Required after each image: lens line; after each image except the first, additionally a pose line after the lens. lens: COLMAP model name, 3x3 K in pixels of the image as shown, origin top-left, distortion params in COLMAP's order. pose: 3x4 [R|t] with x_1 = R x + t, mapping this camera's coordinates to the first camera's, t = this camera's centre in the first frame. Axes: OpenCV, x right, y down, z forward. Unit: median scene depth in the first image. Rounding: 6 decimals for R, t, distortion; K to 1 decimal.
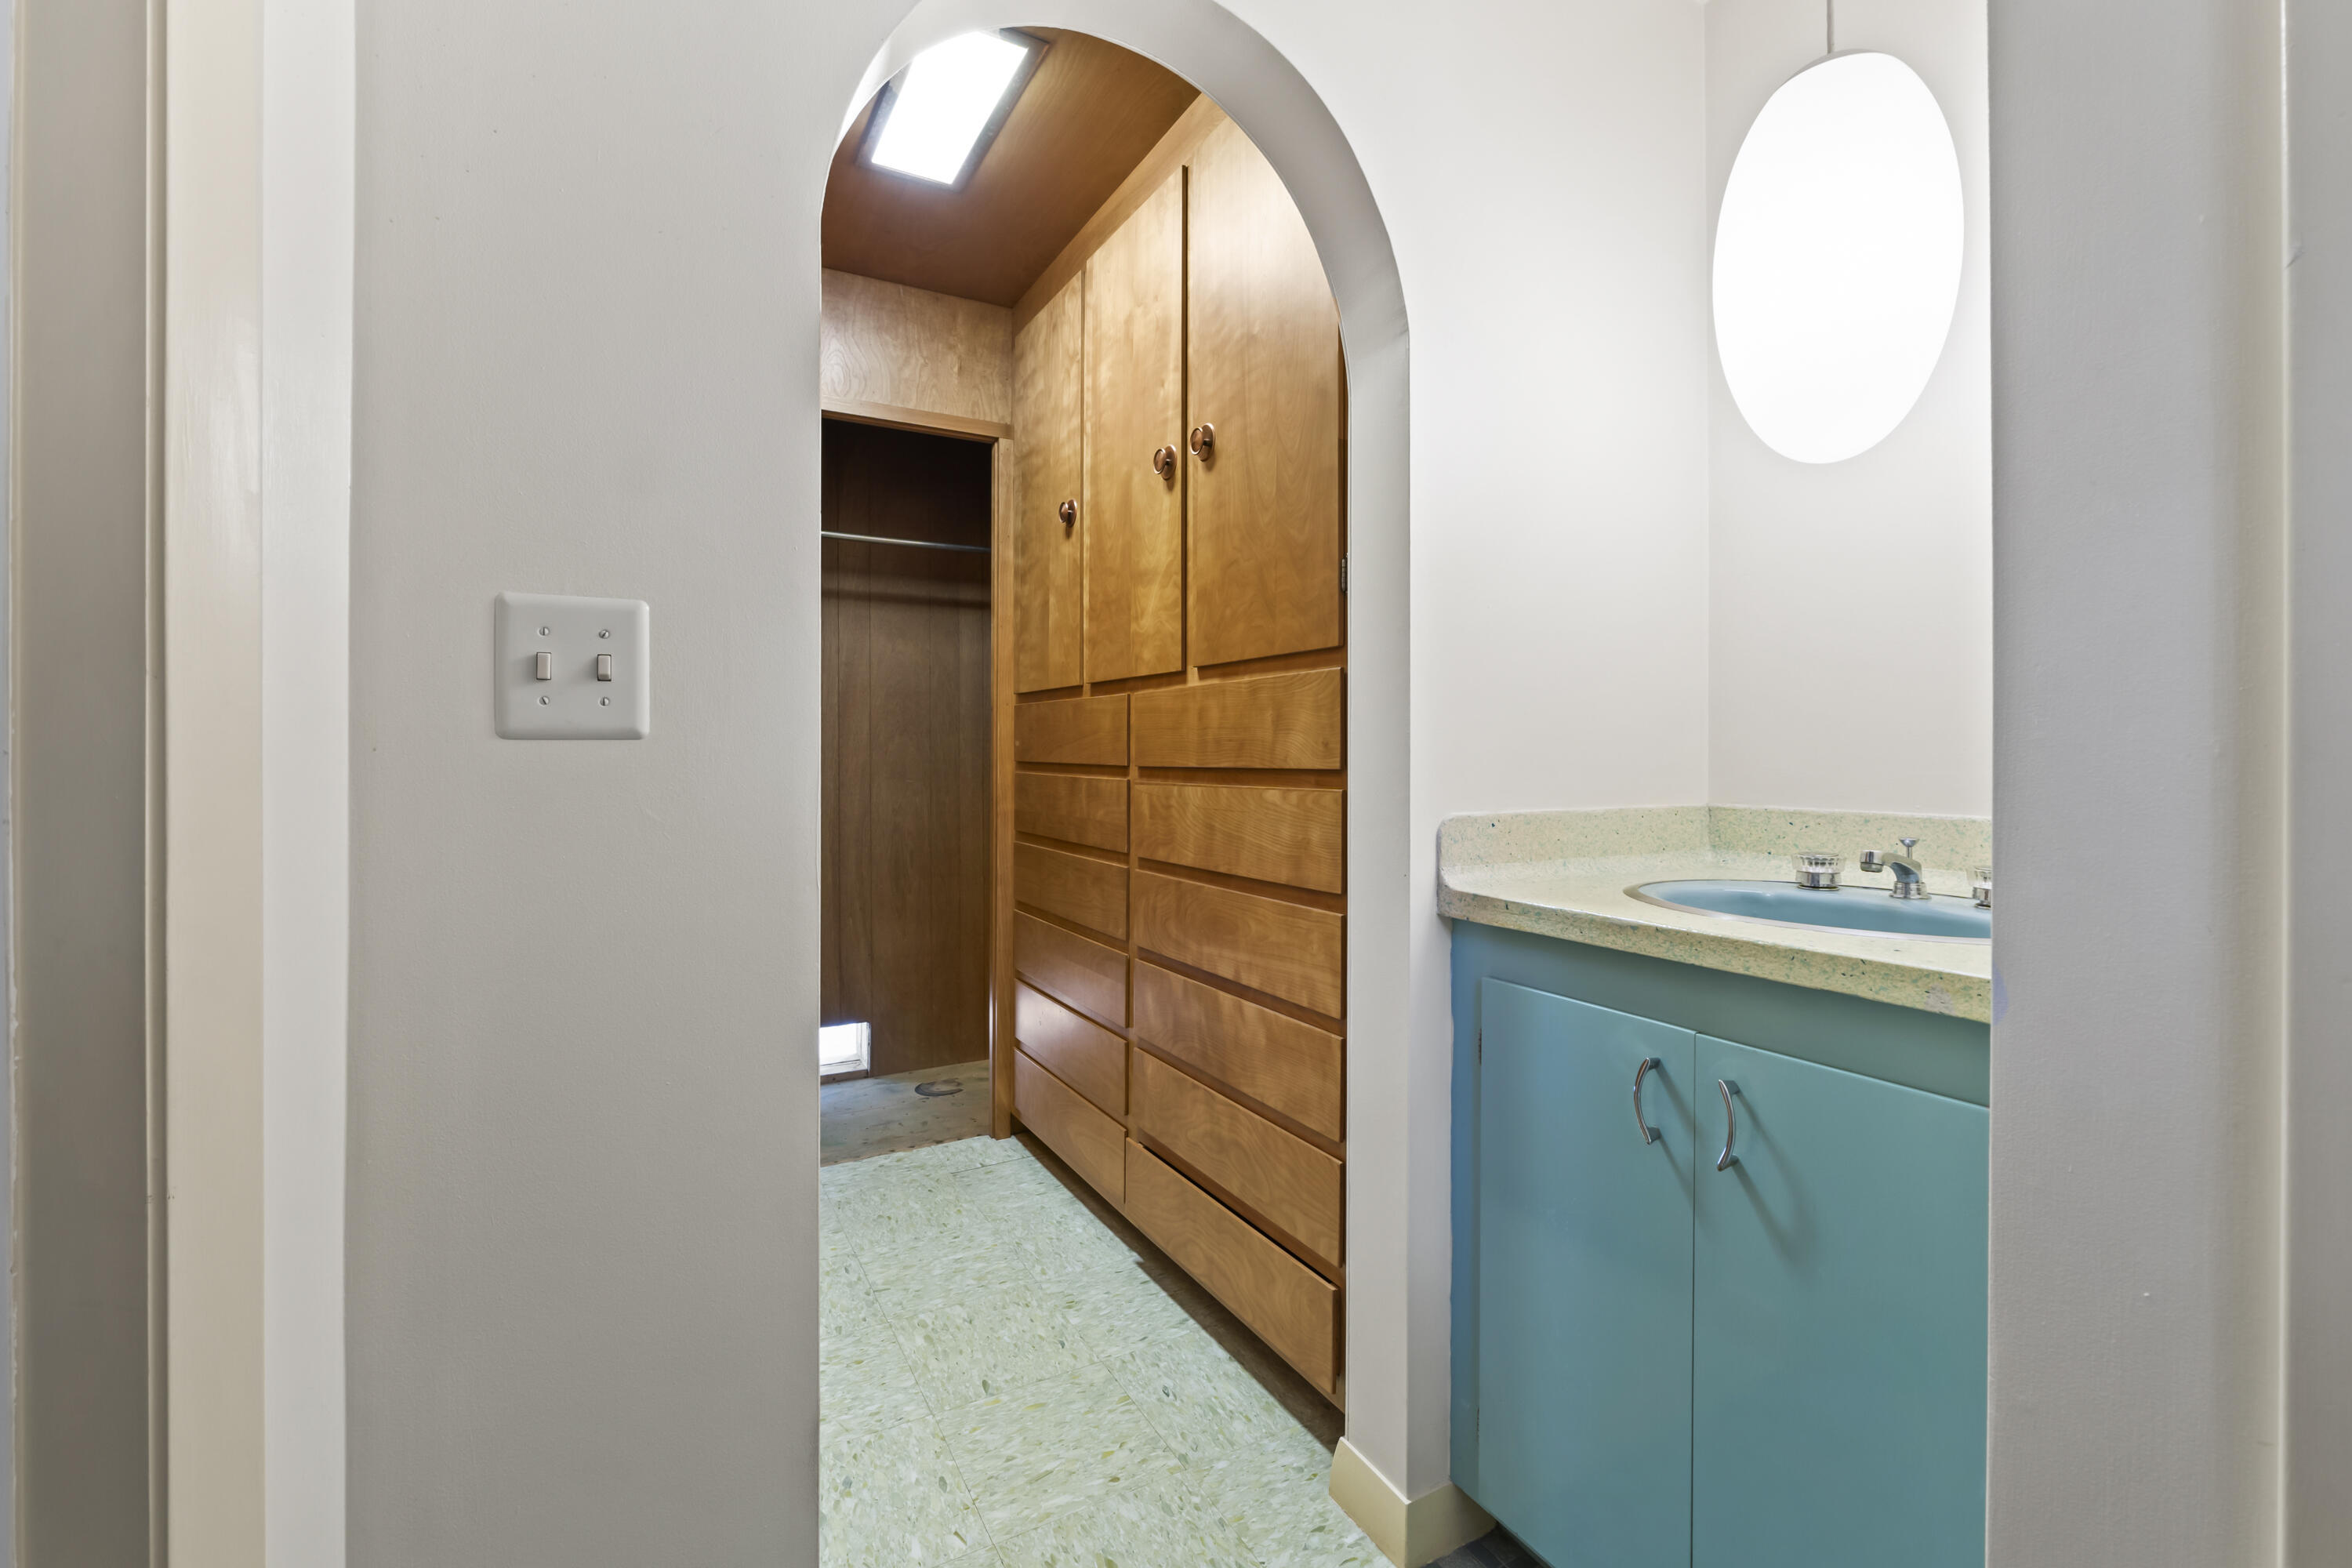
lens RADIAL K [[1006.1, 0, 1163.9], [0, 1006.1, 771.6], [0, 0, 1]] dist [-0.002399, -0.000553]
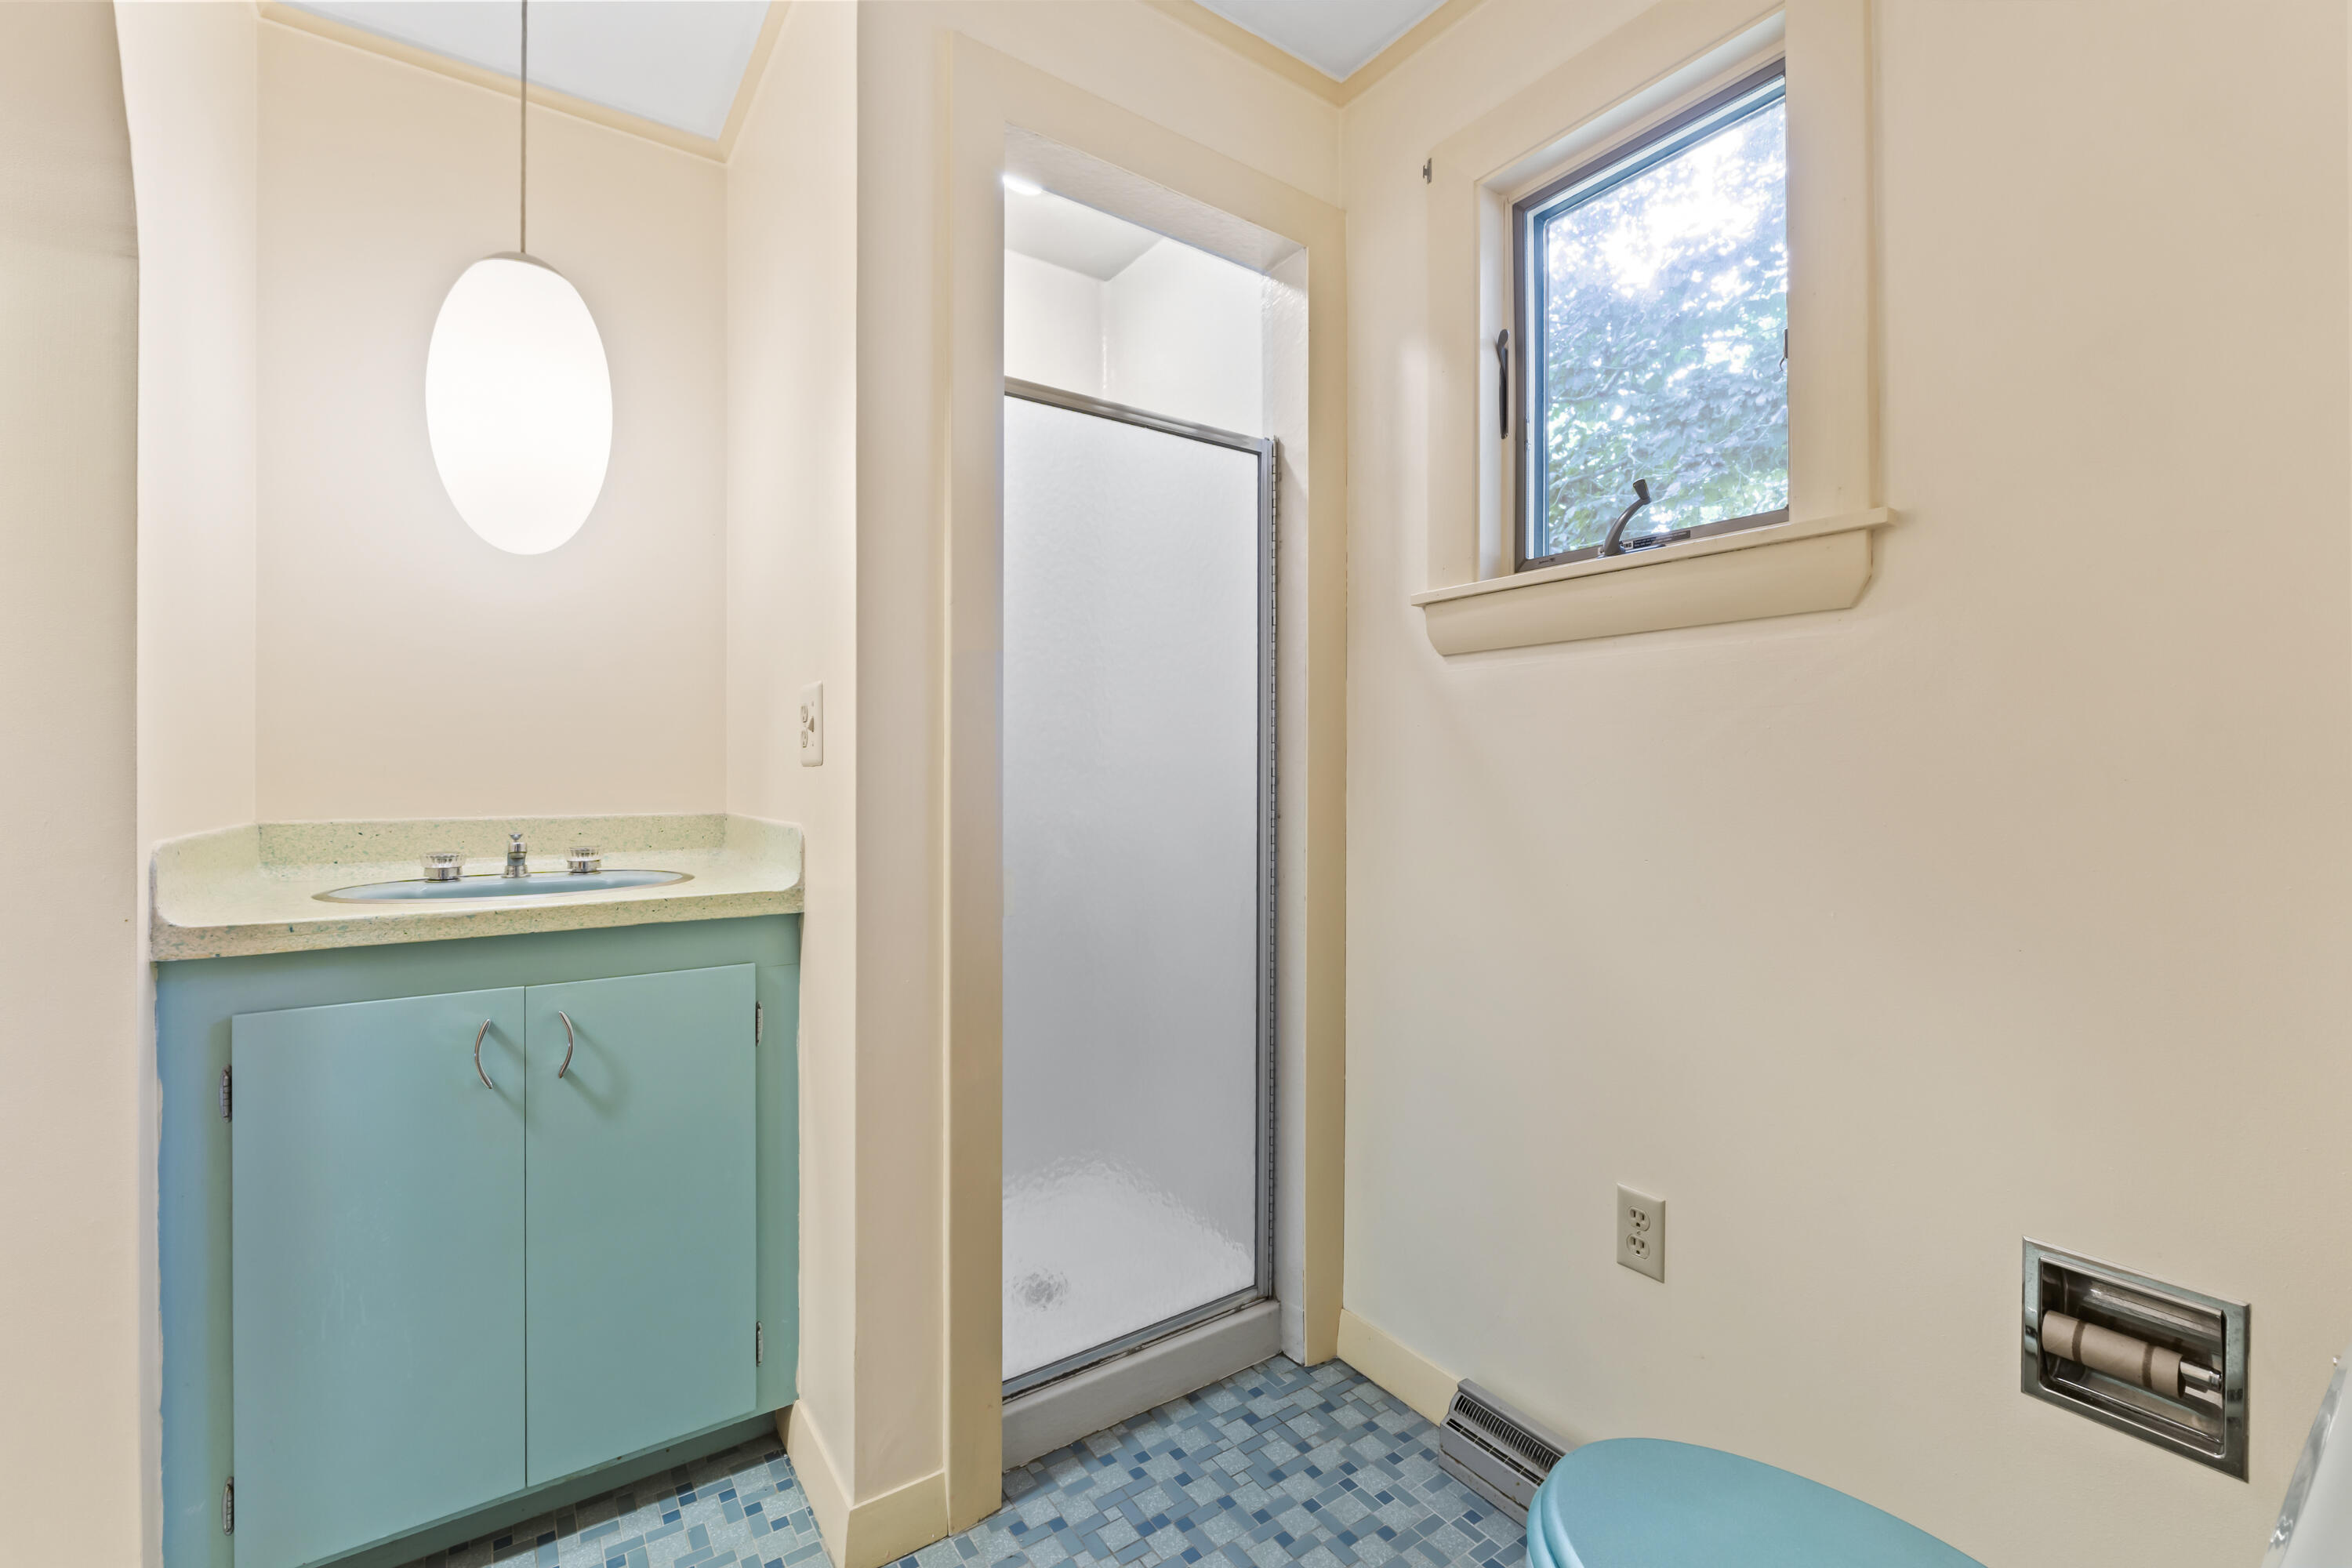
lens RADIAL K [[1006.1, 0, 1168.9], [0, 1006.1, 779.2], [0, 0, 1]] dist [-0.002399, -0.000553]
pose [[-0.123972, -0.003039, 0.992281, -0.679679], [0.018685, 0.999811, 0.005396, 0.001506], [-0.992110, 0.019210, -0.123892, 0.268467]]
